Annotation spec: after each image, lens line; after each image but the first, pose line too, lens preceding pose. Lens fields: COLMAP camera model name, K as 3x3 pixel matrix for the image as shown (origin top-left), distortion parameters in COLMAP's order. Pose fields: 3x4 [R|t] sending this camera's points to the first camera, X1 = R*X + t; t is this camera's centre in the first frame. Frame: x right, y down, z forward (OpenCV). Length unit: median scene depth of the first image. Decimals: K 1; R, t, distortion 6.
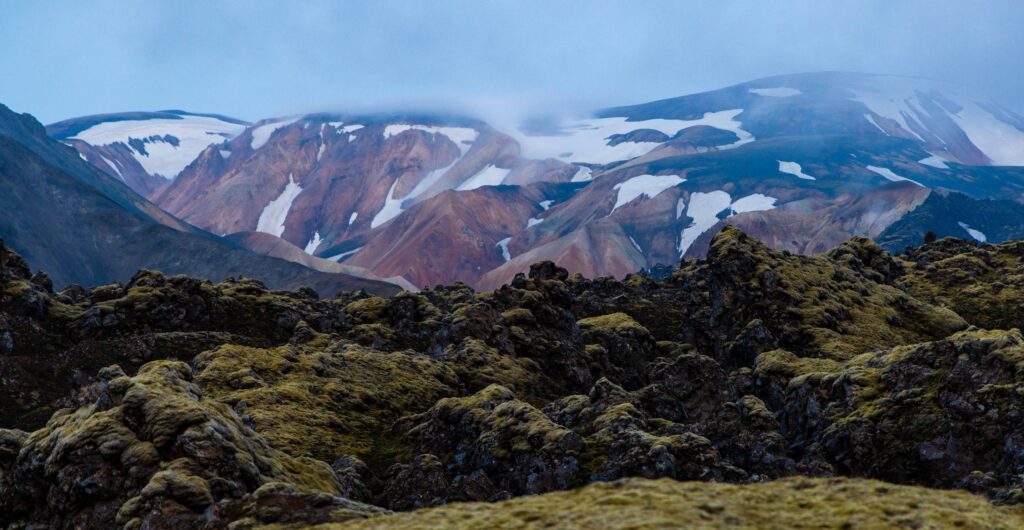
lens RADIAL K [[3107.2, 0, 512.0], [0, 3107.2, 265.0], [0, 0, 1]] dist [0.118204, 0.748526]
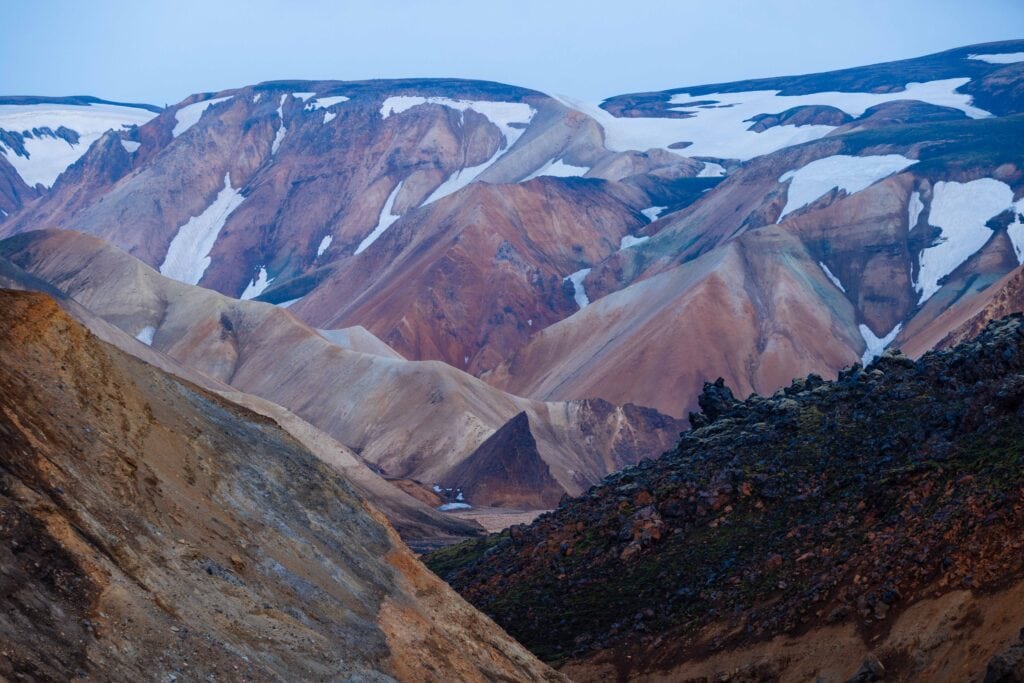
lens RADIAL K [[3588.4, 0, 512.0], [0, 3588.4, 341.5], [0, 0, 1]] dist [-0.179566, -1.650913]
pose [[0.999731, 0.012505, -0.019517, -0.001270], [-0.012559, 0.999918, -0.002680, 0.004863], [0.019482, 0.002924, 0.999806, 0.307051]]
